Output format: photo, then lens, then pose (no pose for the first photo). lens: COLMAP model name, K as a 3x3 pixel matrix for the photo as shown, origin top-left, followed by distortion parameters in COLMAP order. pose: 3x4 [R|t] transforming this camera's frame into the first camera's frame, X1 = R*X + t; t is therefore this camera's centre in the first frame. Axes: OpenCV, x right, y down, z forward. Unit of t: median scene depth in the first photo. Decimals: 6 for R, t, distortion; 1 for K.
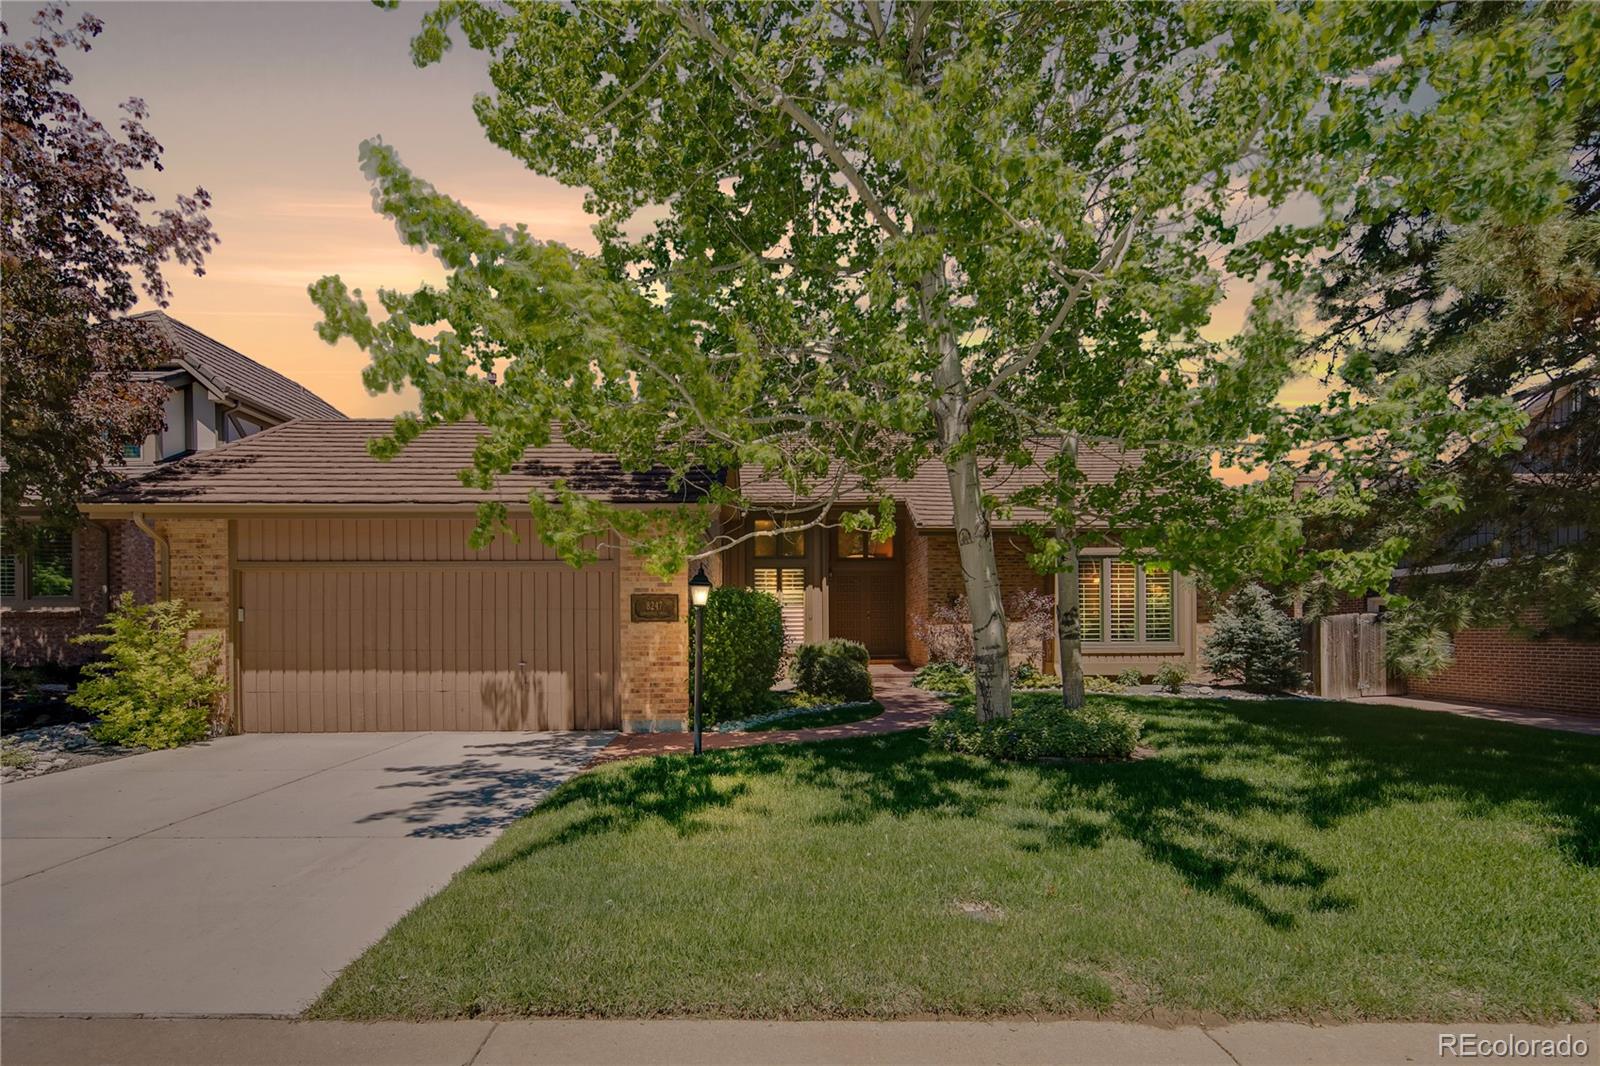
lens RADIAL K [[768.9, 0, 796.9], [0, 768.9, 534.5], [0, 0, 1]] dist [-0.000690, 0.000493]
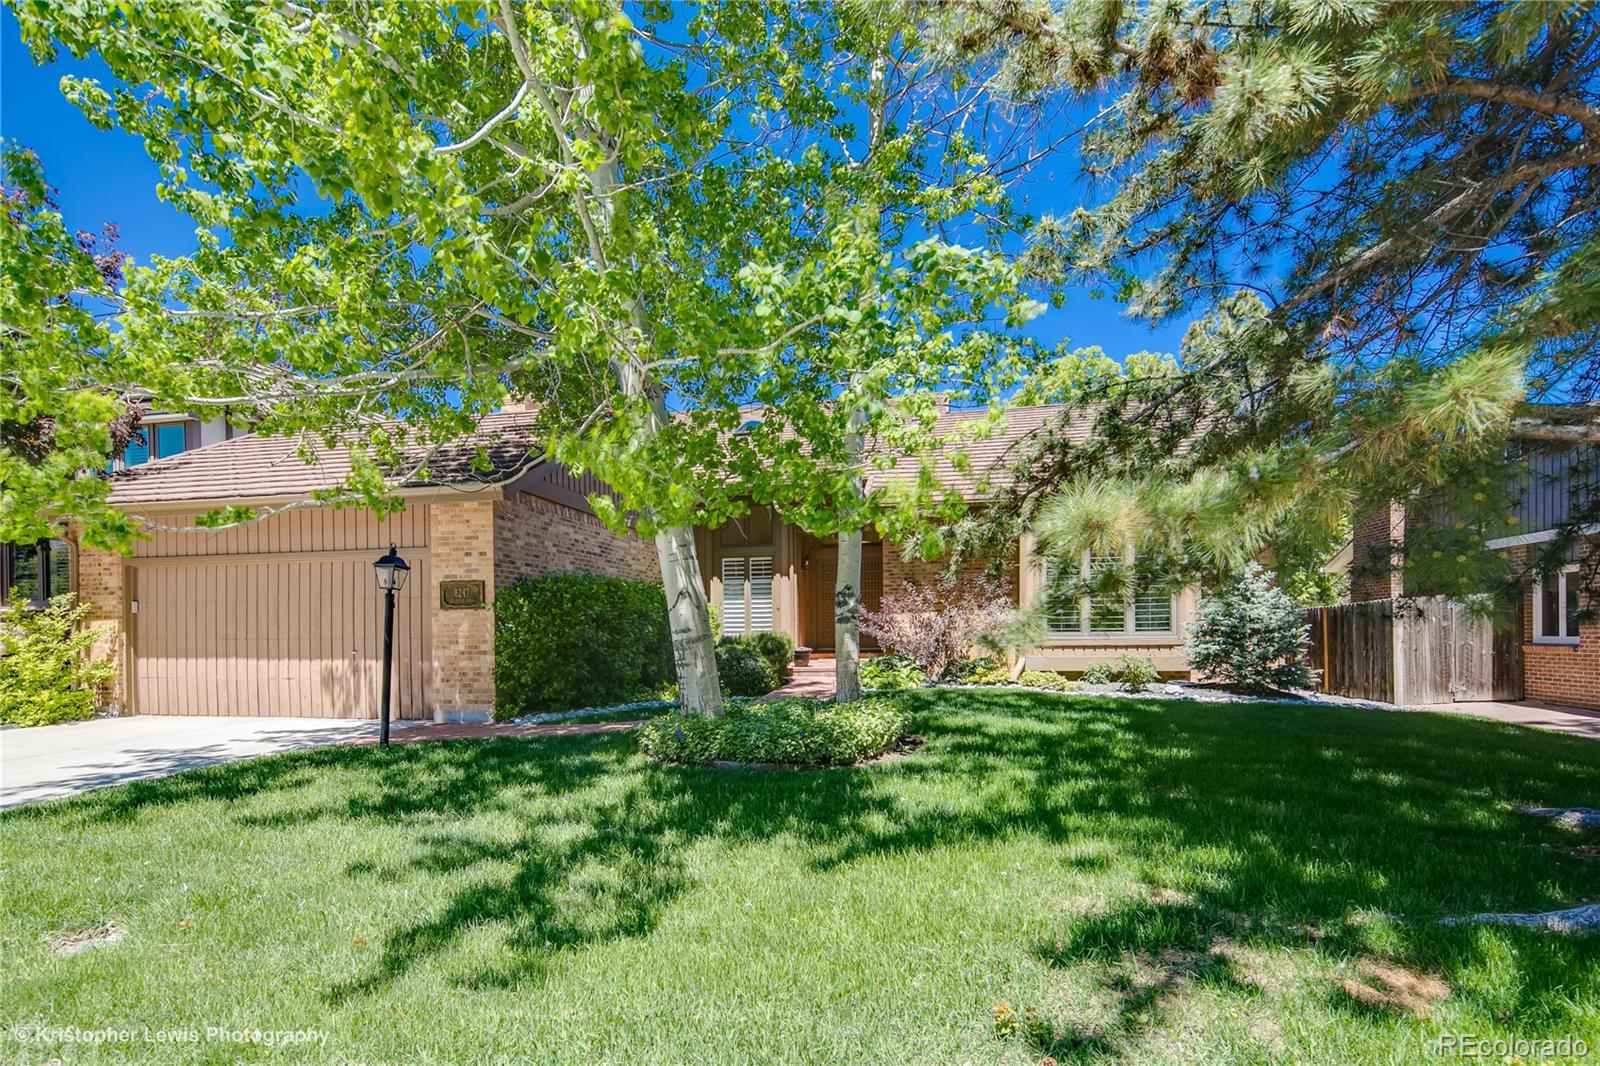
lens RADIAL K [[768.9, 0, 800.8], [0, 768.9, 535.7], [0, 0, 1]] dist [-0.000690, 0.000493]
pose [[0.971608, -0.033034, -0.234278, 0.469448], [0.033901, 0.999425, -0.000324, 0.036138], [0.234154, -0.007628, 0.972170, 0.159390]]
